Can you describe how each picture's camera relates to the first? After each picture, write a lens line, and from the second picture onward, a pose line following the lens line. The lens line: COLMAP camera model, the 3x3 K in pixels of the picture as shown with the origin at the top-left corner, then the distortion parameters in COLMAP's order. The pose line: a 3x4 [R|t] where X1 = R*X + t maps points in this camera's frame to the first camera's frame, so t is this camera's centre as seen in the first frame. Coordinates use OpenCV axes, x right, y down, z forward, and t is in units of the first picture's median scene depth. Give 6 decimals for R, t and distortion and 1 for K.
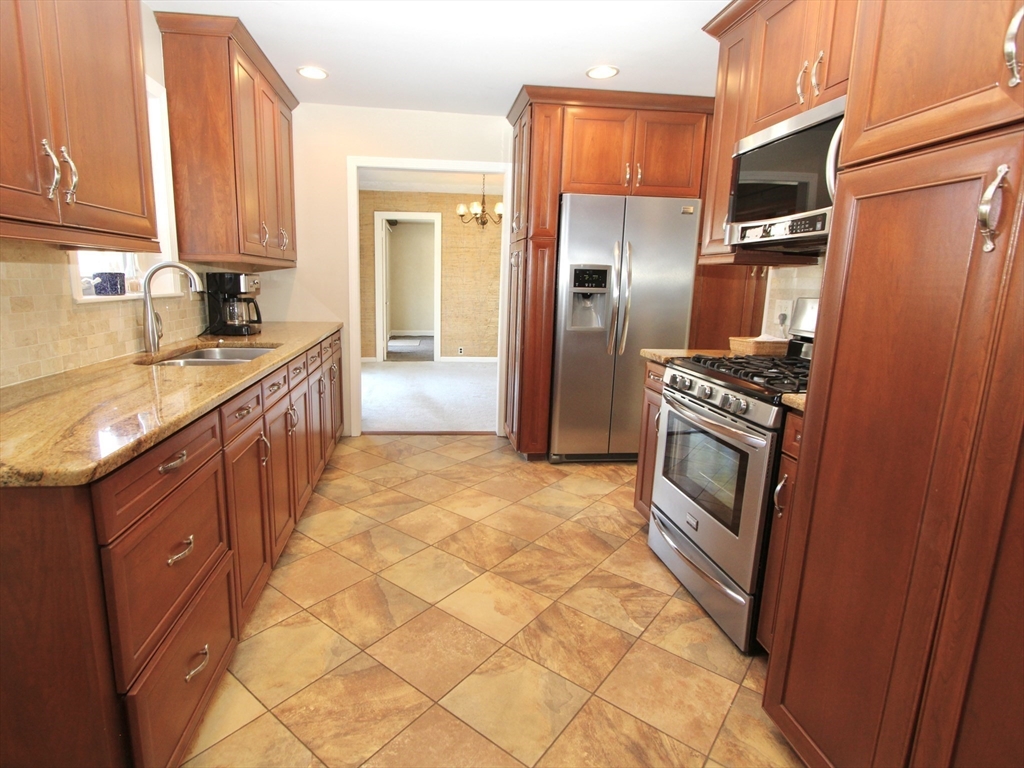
lens RADIAL K [[527.6, 0, 505.6], [0, 527.6, 378.7], [0, 0, 1]] dist [-0.016074, -0.000692]
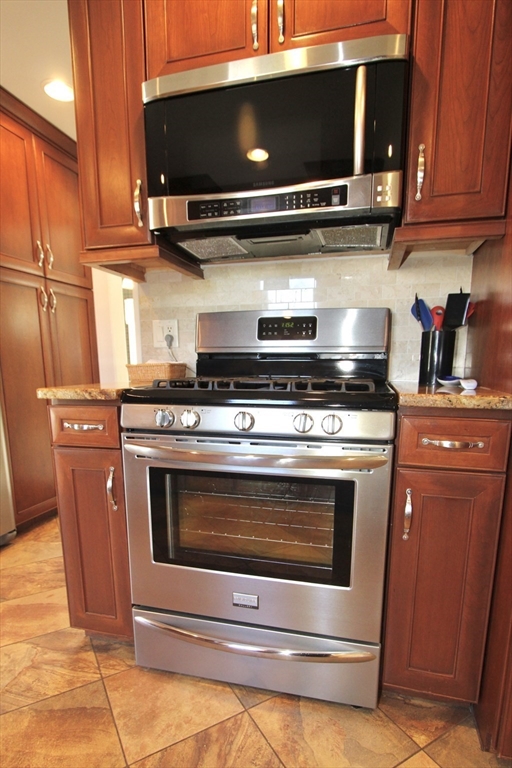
lens RADIAL K [[406.5, 0, 230.0], [0, 406.5, 434.9], [0, 0, 1]] dist [-0.019088, -0.000337]
pose [[0.411124, -0.199354, 0.889514, -0.100499], [0.194574, 0.972497, 0.128022, -0.027018], [-0.890572, 0.120443, 0.438606, 0.676289]]
